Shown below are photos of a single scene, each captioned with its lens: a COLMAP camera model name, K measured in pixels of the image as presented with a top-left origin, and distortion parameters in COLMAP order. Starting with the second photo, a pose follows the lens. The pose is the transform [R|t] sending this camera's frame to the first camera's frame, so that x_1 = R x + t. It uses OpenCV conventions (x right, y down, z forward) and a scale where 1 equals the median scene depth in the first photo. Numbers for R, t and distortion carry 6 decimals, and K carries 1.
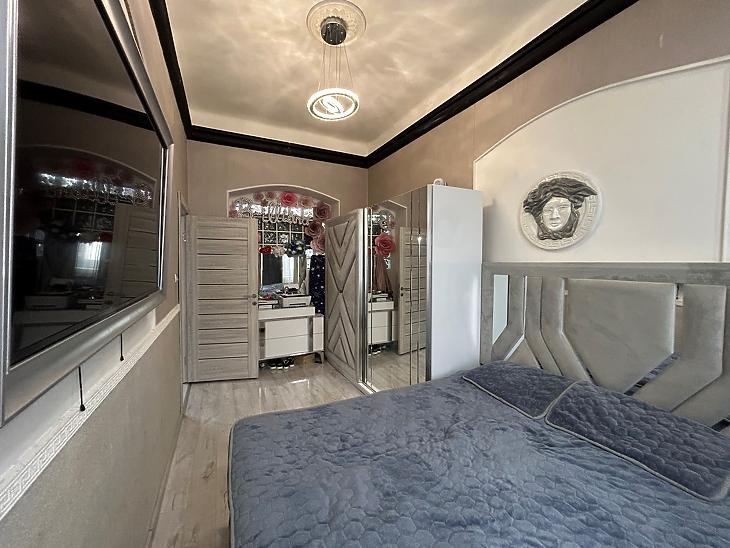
lens RADIAL K [[293.6, 0, 365.0], [0, 293.6, 274.0], [0, 0, 1]] dist [0.000692, 0.000109]
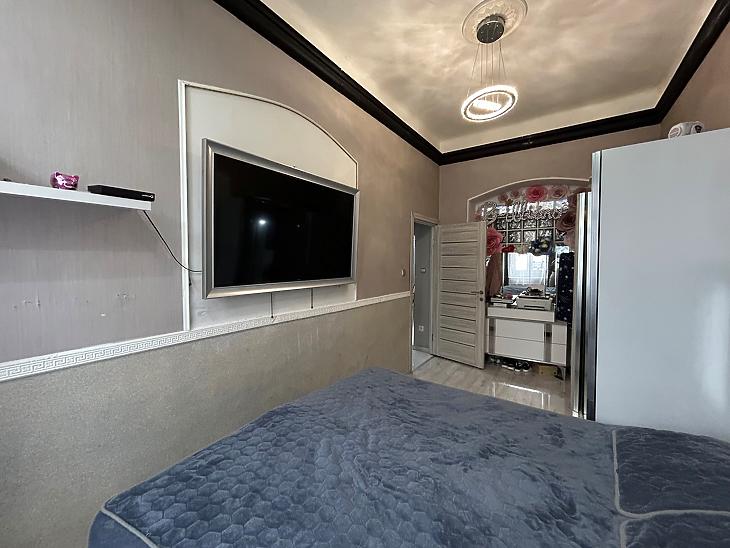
lens RADIAL K [[293.6, 0, 365.0], [0, 293.6, 274.0], [0, 0, 1]] dist [0.000692, 0.000109]
pose [[0.480886, 0.031180, -0.876229, 0.330189], [-0.031903, 0.999328, 0.018052, 0.000432], [0.876203, 0.019274, 0.481557, 0.088377]]
